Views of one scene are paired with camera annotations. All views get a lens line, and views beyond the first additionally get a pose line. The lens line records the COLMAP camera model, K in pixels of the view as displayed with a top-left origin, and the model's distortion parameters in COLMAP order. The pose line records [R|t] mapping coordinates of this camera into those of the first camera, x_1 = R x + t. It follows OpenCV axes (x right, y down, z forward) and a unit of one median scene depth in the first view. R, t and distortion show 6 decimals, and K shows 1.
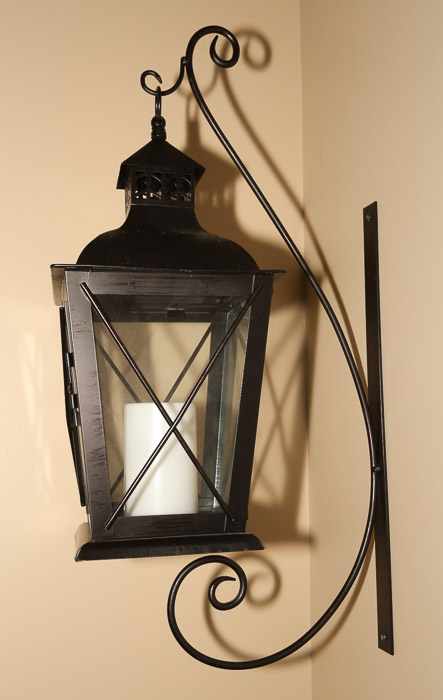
lens RADIAL K [[825.7, 0, 221.5], [0, 825.7, 350.0], [0, 0, 1]] dist [-0.002985, -0.004319]
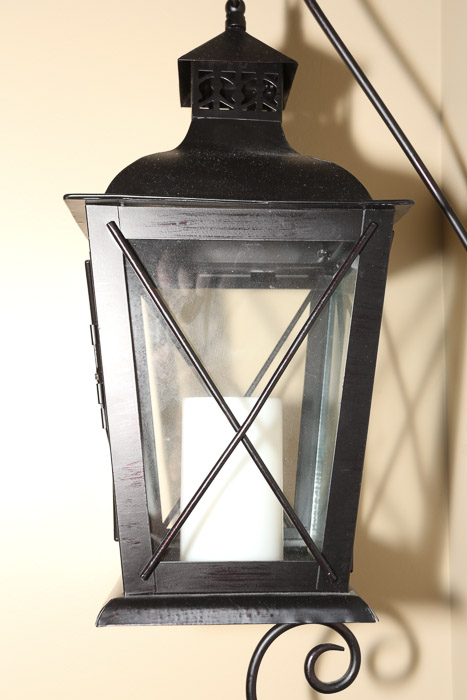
lens RADIAL K [[829.7, 0, 233.6], [0, 829.7, 361.8], [0, 0, 1]] dist [0.021694, 0.036040]
pose [[0.985555, 0.003426, -0.169323, 0.049339], [-0.002516, 0.999981, 0.005590, 0.029853], [0.169339, -0.005083, 0.985545, 0.314163]]
